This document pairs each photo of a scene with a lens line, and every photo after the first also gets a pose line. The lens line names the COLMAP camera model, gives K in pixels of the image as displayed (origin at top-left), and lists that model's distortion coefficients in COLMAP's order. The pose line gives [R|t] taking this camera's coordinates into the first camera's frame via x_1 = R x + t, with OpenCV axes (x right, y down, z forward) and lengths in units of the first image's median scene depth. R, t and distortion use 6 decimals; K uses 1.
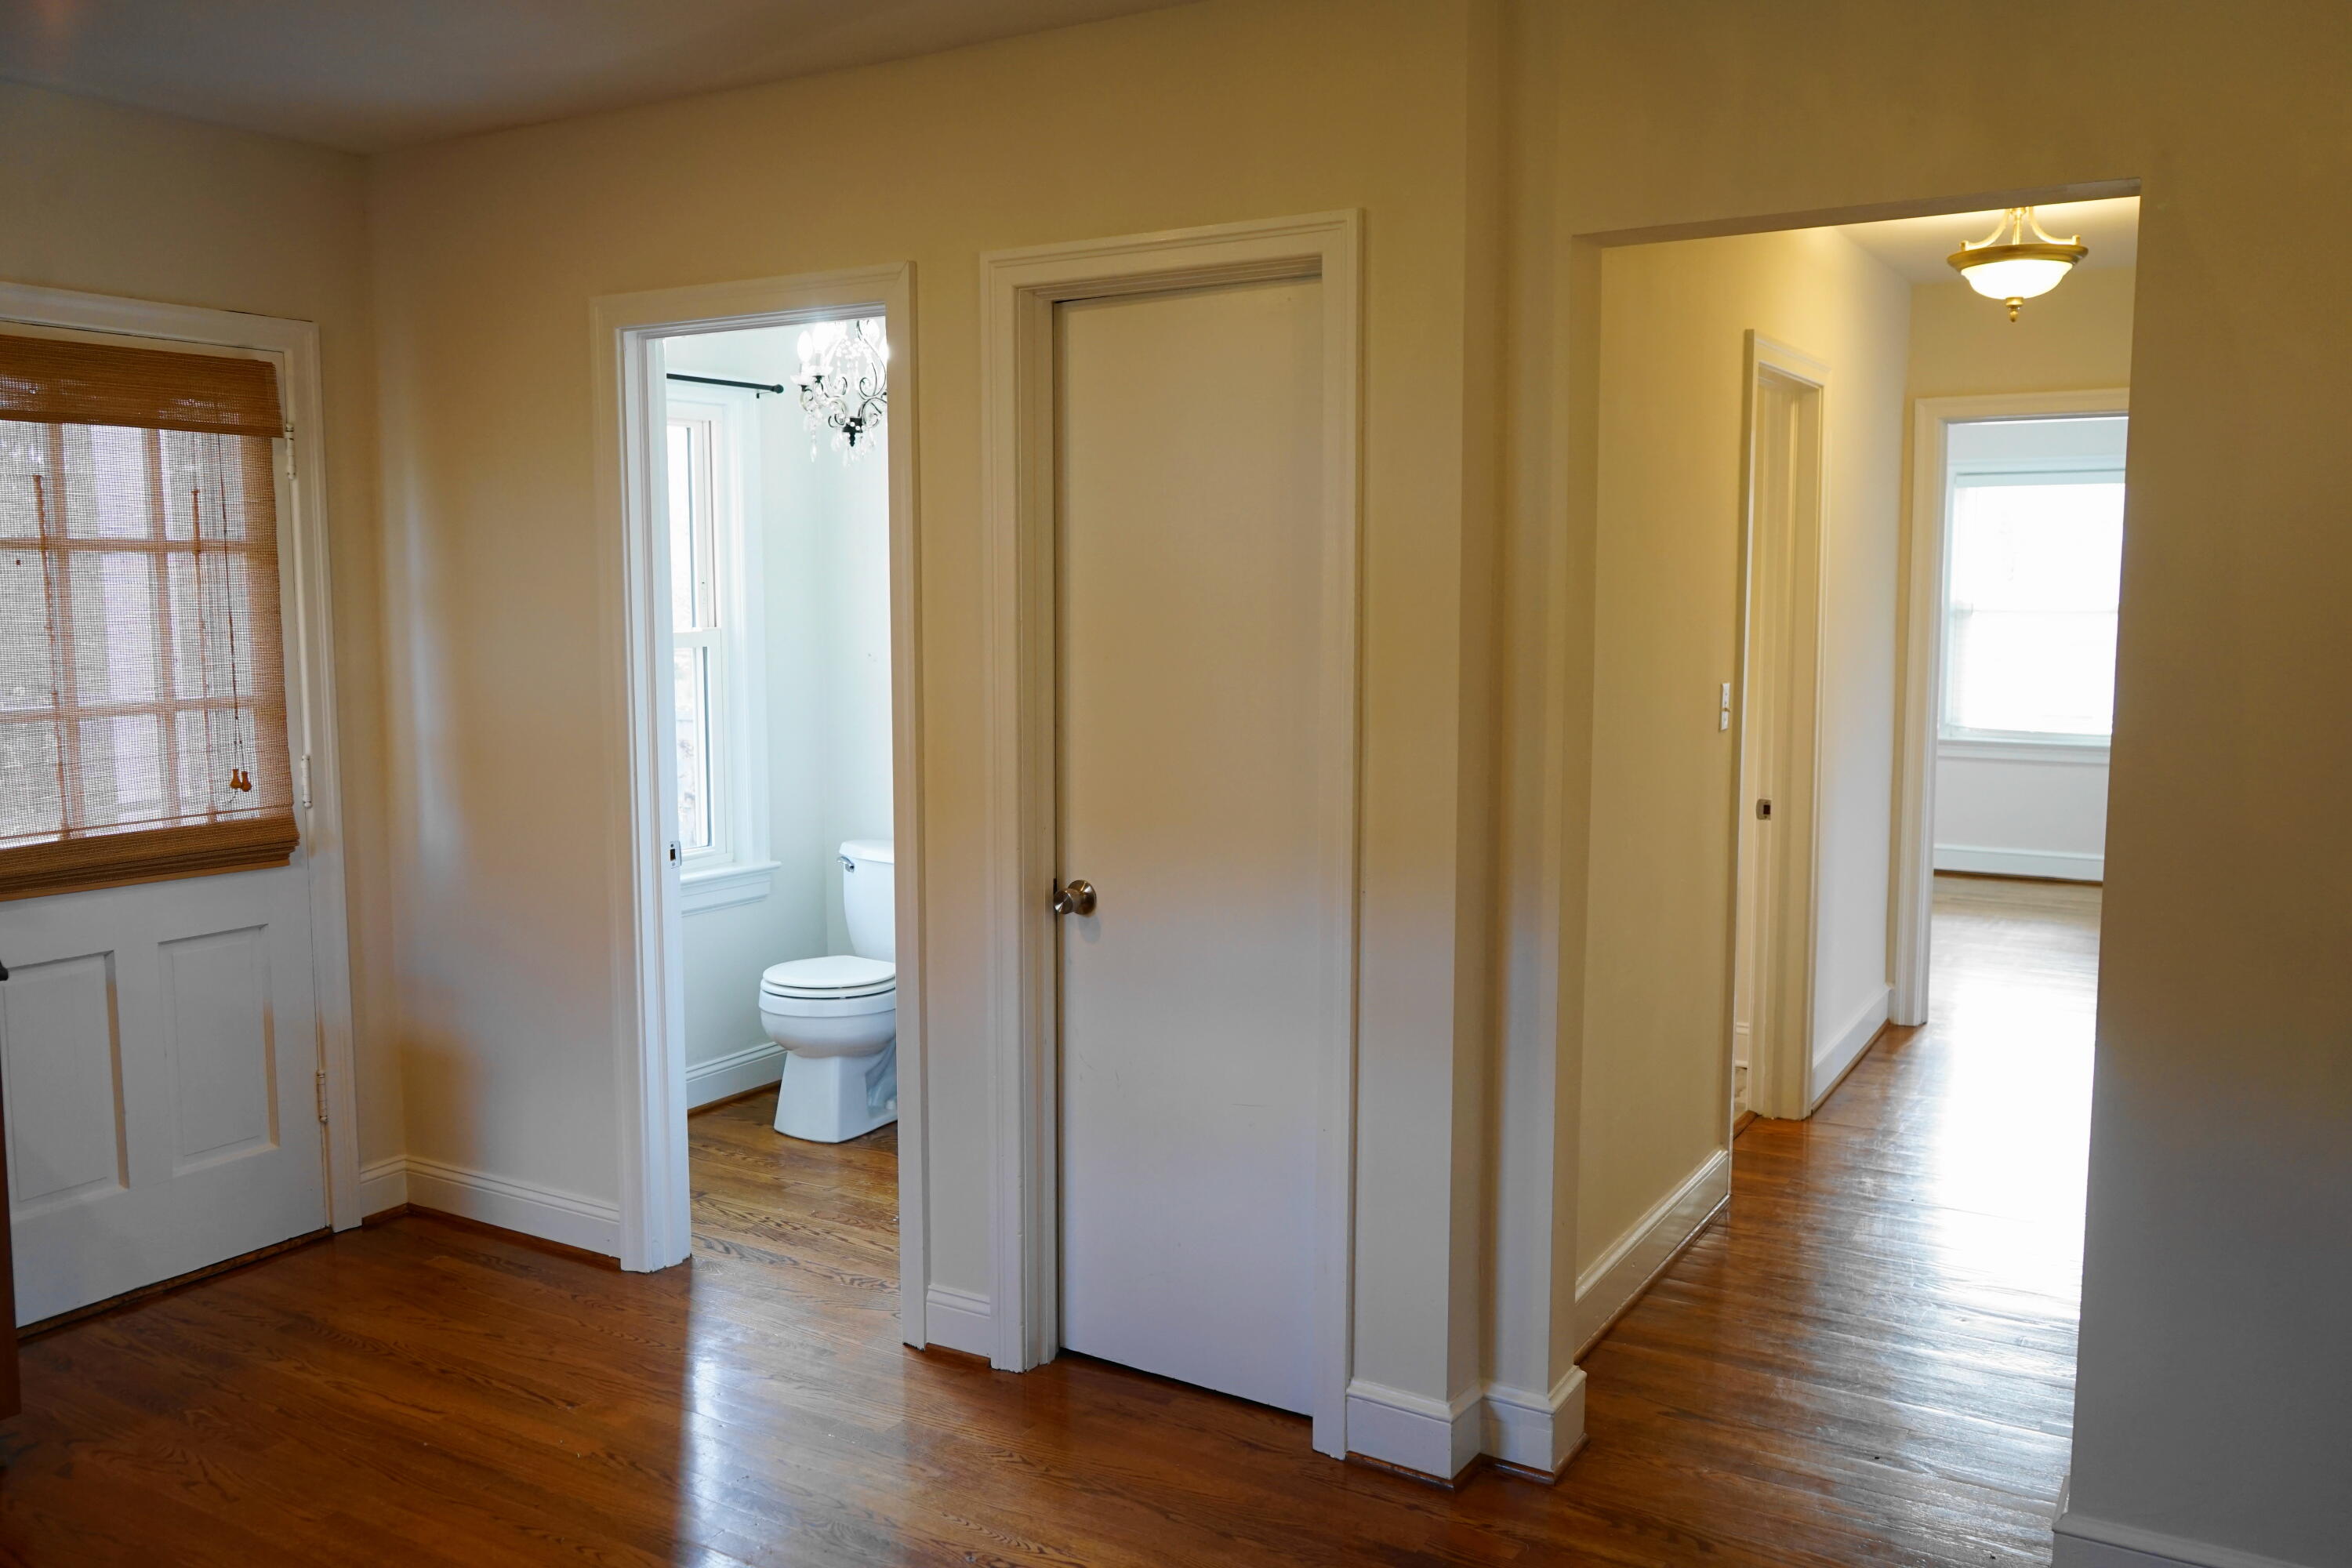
lens RADIAL K [[1874.8, 0, 1158.1], [0, 1874.8, 771.3], [0, 0, 1]] dist [-0.022533, 0.022979]
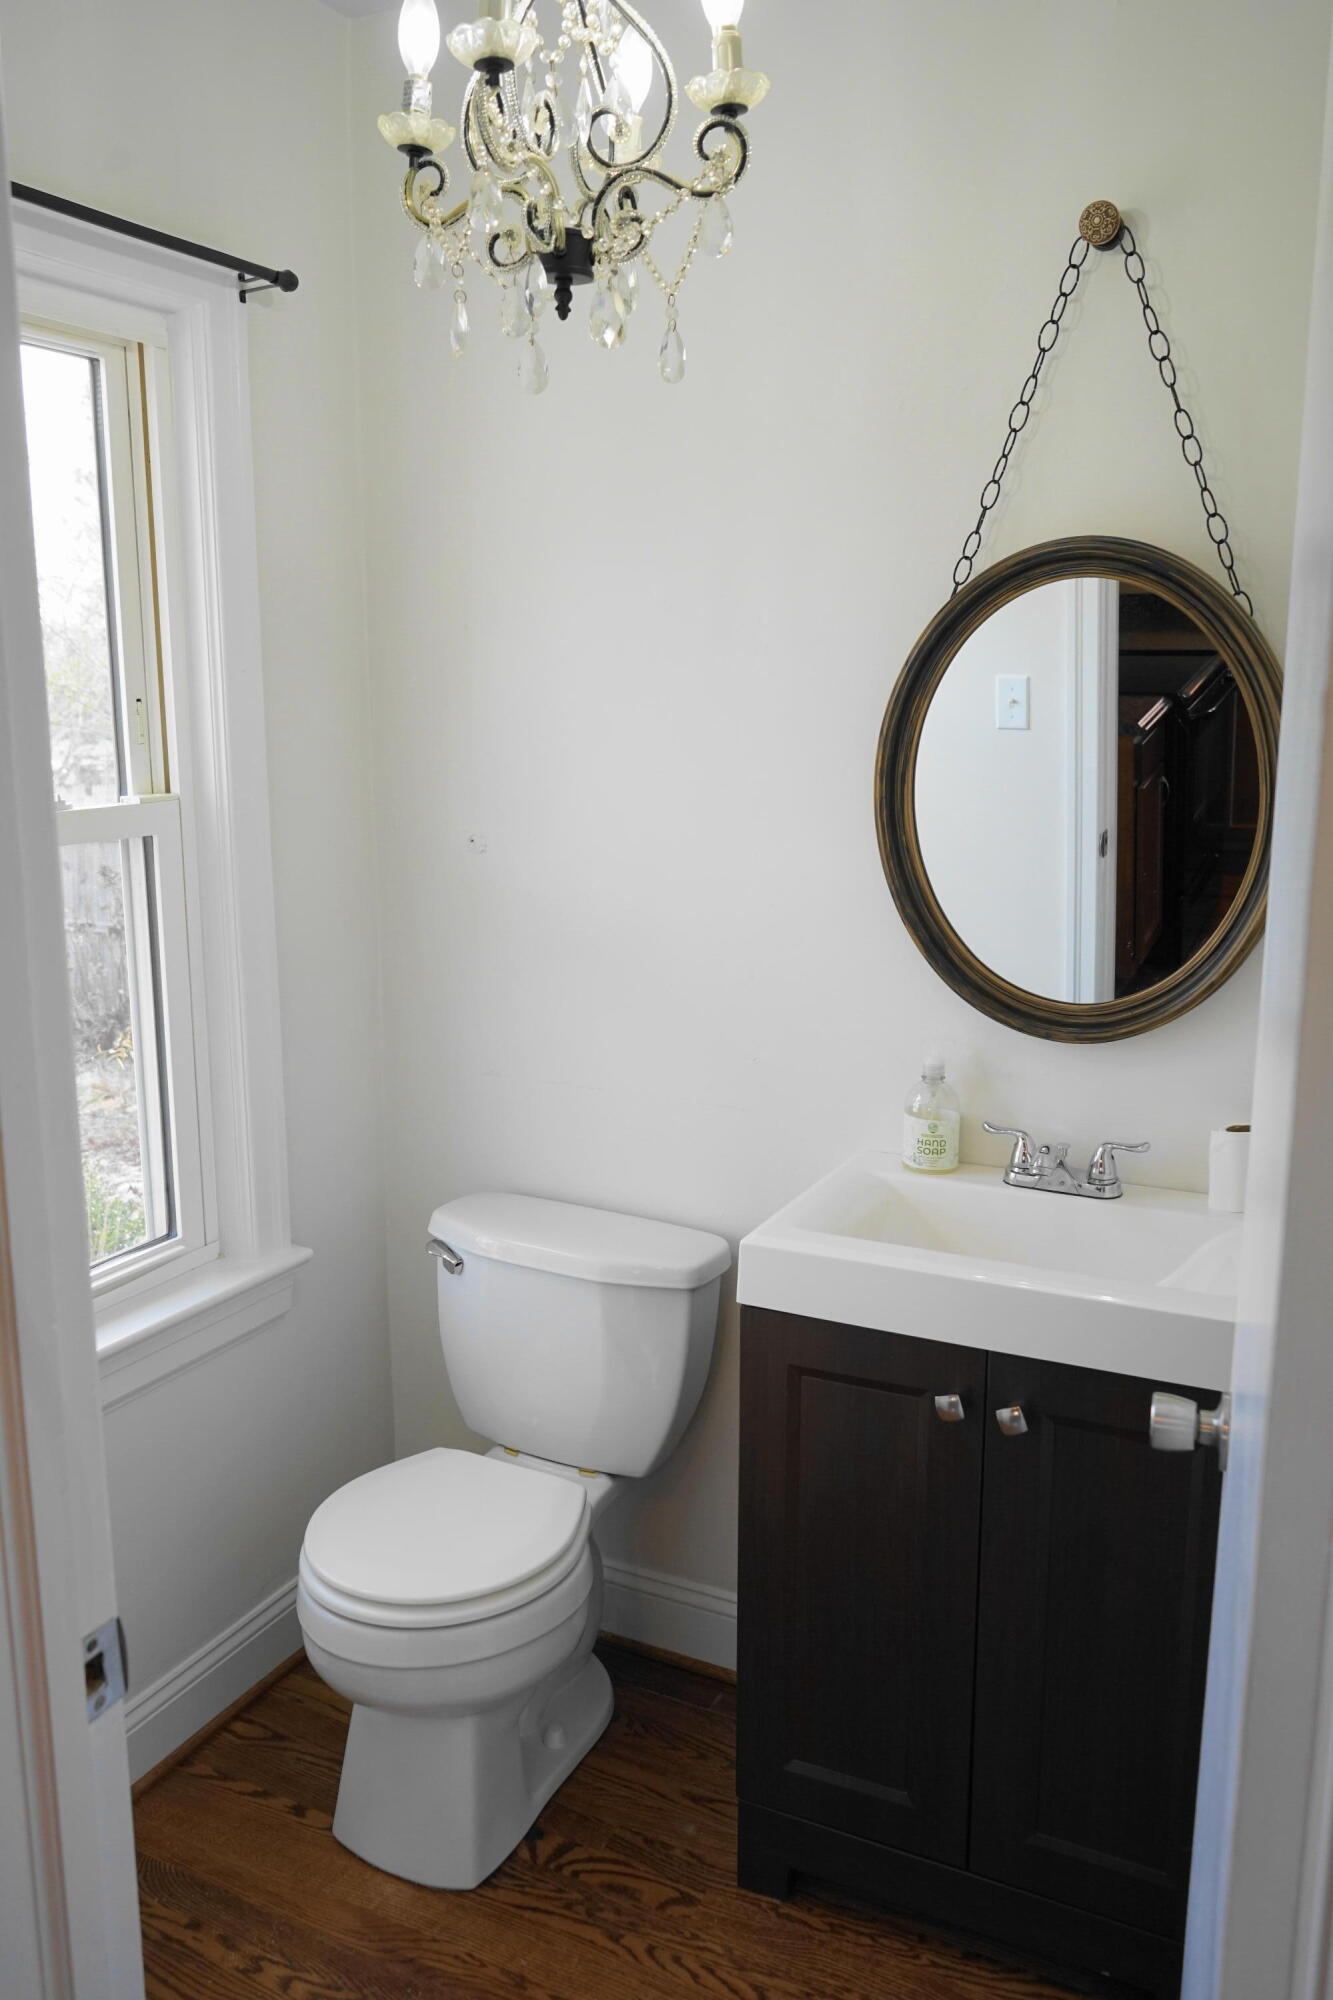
lens RADIAL K [[1594.3, 0, 669.7], [0, 1594.3, 1006.1], [0, 0, 1]] dist [-0.022533, 0.022979]
pose [[0.996369, -0.014679, 0.083864, -0.144493], [0.006398, 0.995149, 0.098166, -0.062610], [-0.084898, -0.097273, 0.991630, 0.583852]]
